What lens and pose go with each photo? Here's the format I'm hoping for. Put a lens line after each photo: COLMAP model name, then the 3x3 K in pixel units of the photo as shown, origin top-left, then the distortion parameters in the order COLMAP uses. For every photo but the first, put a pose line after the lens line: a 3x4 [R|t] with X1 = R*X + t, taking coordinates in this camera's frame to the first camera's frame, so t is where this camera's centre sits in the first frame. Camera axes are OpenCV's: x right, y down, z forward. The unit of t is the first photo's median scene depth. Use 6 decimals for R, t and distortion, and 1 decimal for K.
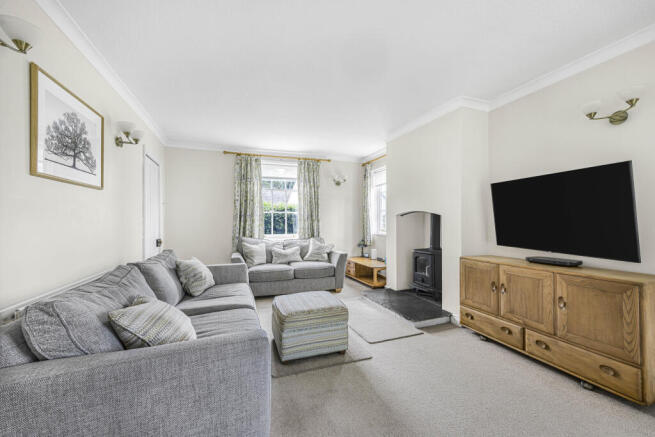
lens RADIAL K [[258.2, 0, 329.8], [0, 258.2, 219.1], [0, 0, 1]] dist [-0.001186, -0.000340]
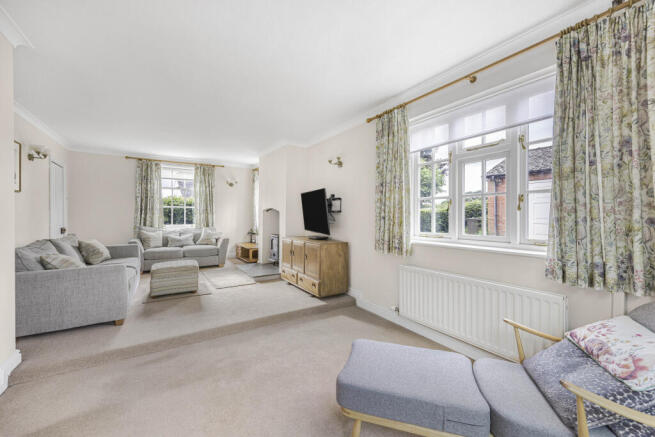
lens RADIAL K [[258.2, 0, 324.9], [0, 258.2, 217.3], [0, 0, 1]] dist [-0.001186, -0.000340]
pose [[0.976576, 0.008770, 0.214996, 0.250491], [-0.012831, 0.999765, 0.017500, -0.007754], [-0.214792, -0.019848, 0.976458, -0.401477]]
